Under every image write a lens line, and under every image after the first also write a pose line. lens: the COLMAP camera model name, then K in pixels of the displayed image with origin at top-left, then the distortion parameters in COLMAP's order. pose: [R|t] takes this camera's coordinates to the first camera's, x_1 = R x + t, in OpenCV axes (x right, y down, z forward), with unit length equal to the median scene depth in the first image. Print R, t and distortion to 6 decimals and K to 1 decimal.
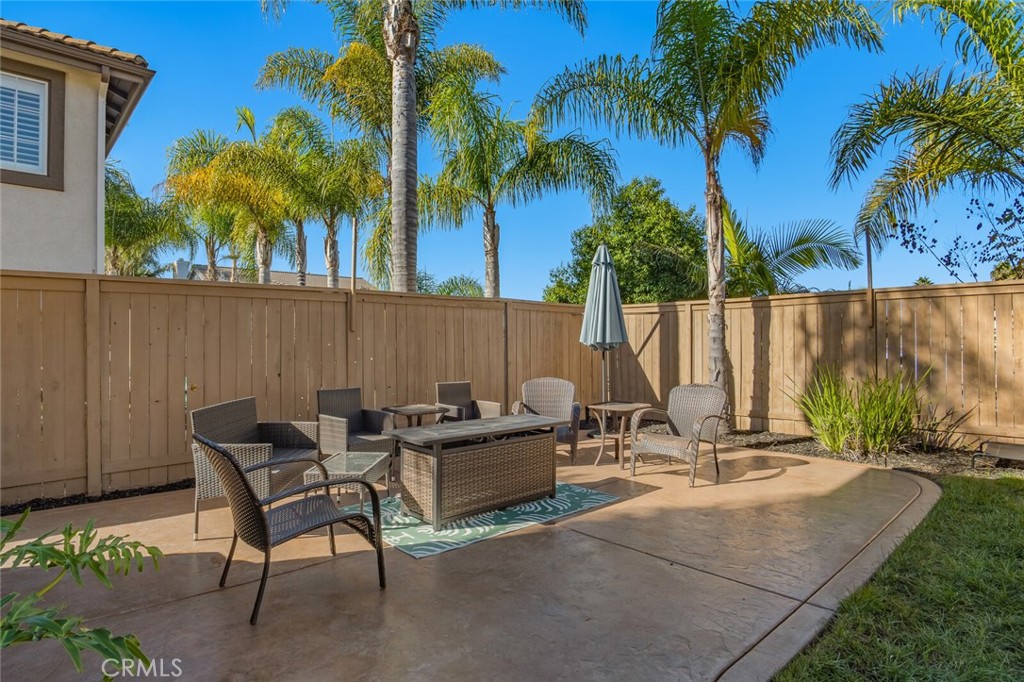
lens RADIAL K [[542.3, 0, 508.6], [0, 542.3, 341.7], [0, 0, 1]] dist [-0.024947, 0.000167]
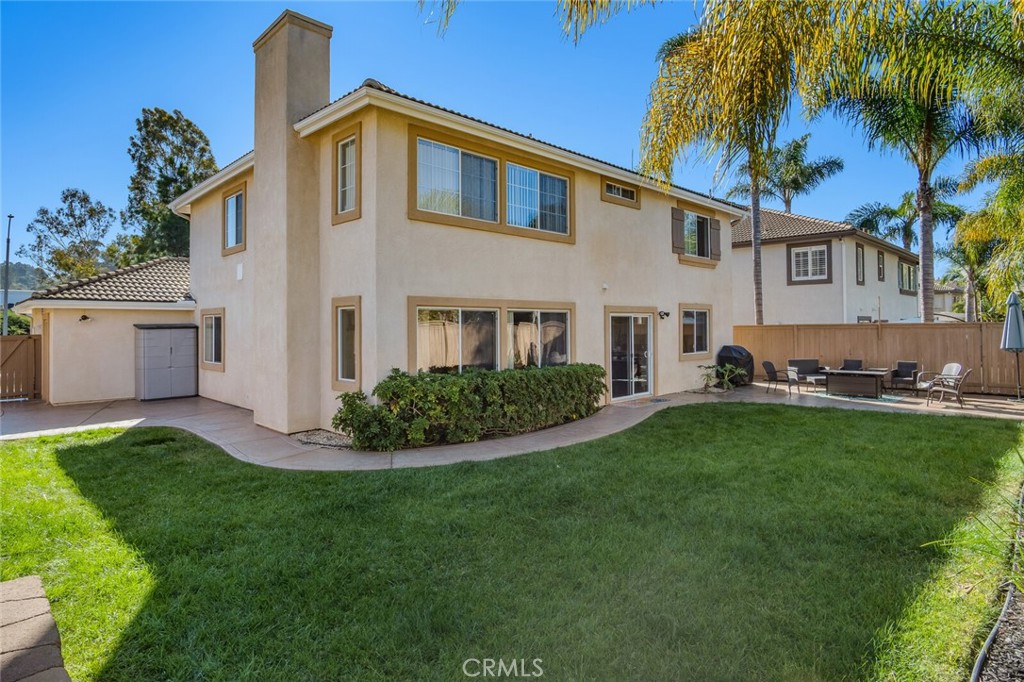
lens RADIAL K [[542.3, 0, 508.6], [0, 542.3, 341.7], [0, 0, 1]] dist [-0.024947, 0.000167]
pose [[0.018506, 0.022784, -0.999569, 2.085871], [0.008927, 0.999697, 0.022952, -0.077762], [0.999789, -0.009348, 0.018297, -0.768019]]
